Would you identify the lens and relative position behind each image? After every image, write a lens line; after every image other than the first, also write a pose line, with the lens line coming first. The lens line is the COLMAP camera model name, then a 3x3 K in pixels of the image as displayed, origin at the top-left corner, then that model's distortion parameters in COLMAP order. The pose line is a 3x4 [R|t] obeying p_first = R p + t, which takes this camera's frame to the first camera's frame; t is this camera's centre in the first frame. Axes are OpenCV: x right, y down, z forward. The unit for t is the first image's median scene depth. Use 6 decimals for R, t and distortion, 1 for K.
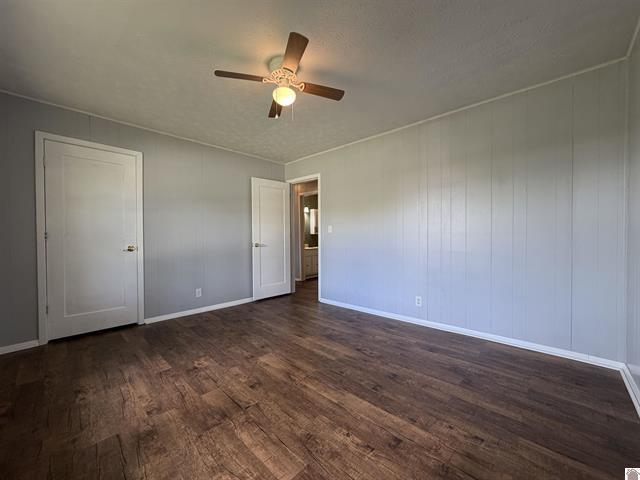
lens RADIAL K [[255.7, 0, 320.8], [0, 255.7, 238.9], [0, 0, 1]] dist [0.008338, 0.000398]
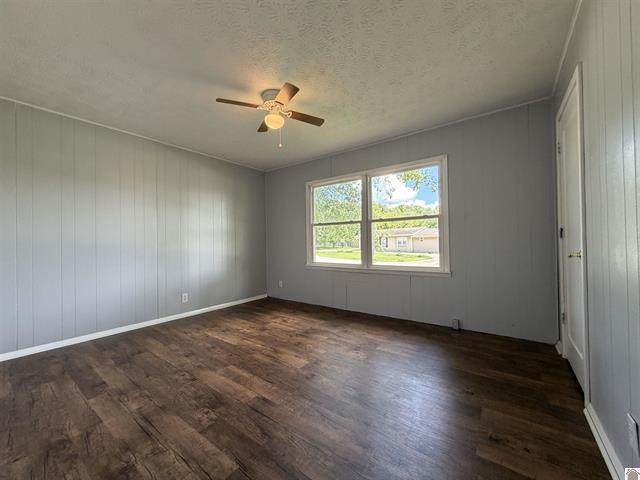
lens RADIAL K [[255.7, 0, 321.8], [0, 255.7, 238.9], [0, 0, 1]] dist [0.008338, 0.000398]
pose [[-0.992320, 0.020163, -0.122045, -0.197304], [0.020102, 0.999796, 0.001733, -0.014433], [0.122055, -0.000734, -0.992523, 2.157557]]
